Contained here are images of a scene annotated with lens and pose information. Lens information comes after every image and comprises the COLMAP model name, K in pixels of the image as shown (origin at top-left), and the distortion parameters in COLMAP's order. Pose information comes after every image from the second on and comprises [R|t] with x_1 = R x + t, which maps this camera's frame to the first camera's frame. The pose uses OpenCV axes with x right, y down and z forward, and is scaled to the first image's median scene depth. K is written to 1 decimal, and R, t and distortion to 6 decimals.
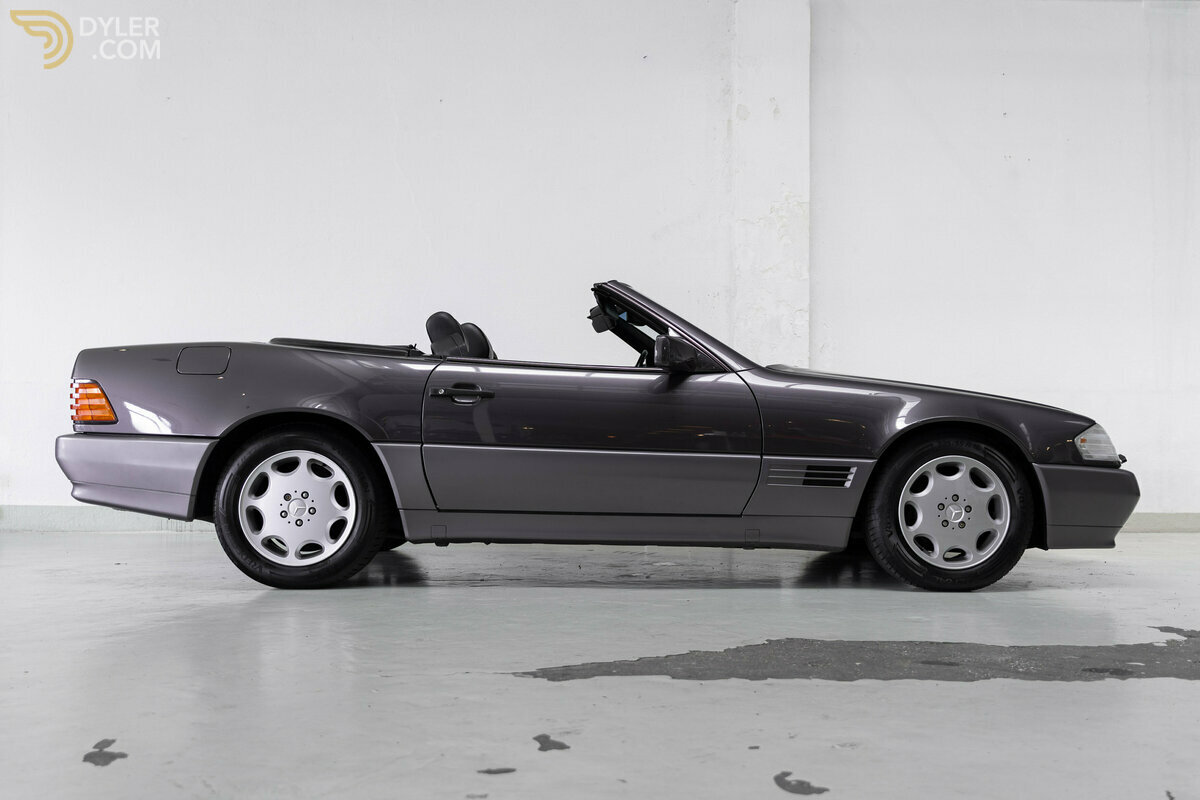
lens RADIAL K [[1137.0, 0, 599.4], [0, 1137.0, 418.0], [0, 0, 1]] dist [-0.010603, -0.006345]
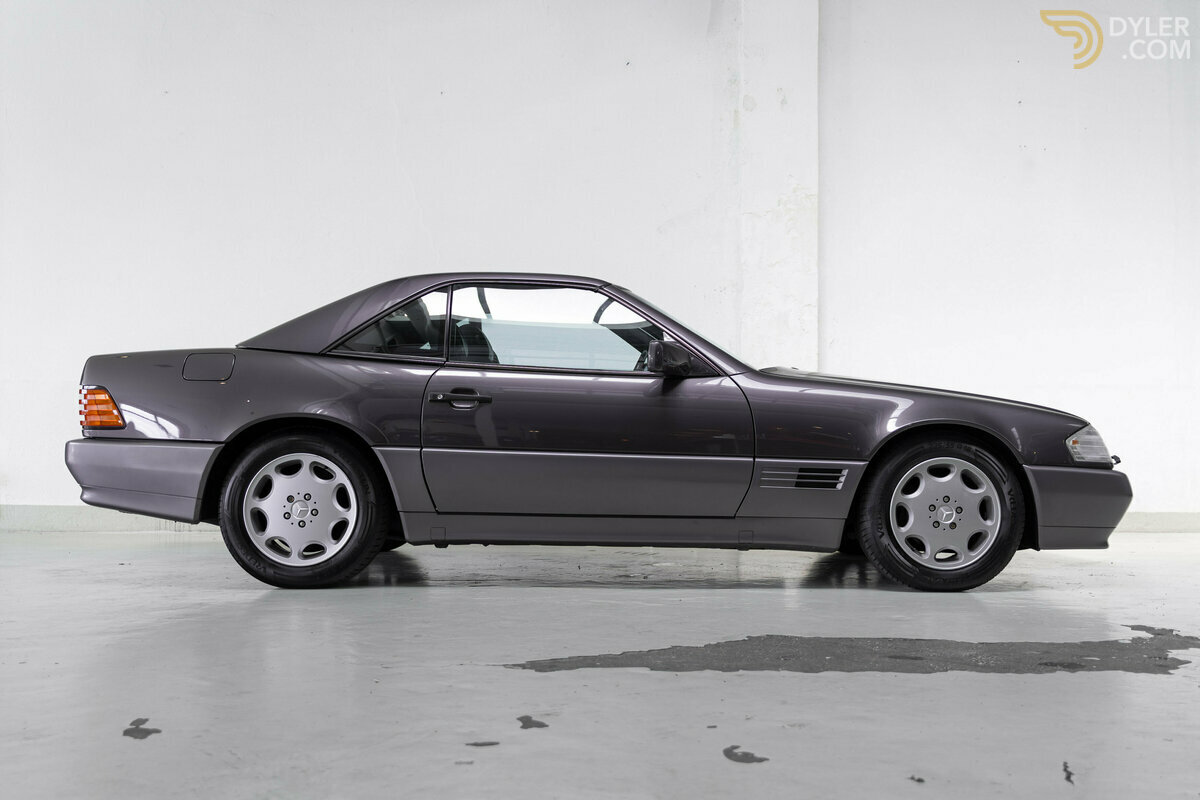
lens RADIAL K [[1241.4, 0, 600.0], [0, 1241.4, 400.0], [0, 0, 1]] dist [-0.009527, -0.003846]
pose [[0.999881, -0.001790, -0.015331, 0.021538], [0.001723, 0.999989, -0.004432, -0.014020], [0.015339, 0.004405, 0.999873, -0.113732]]
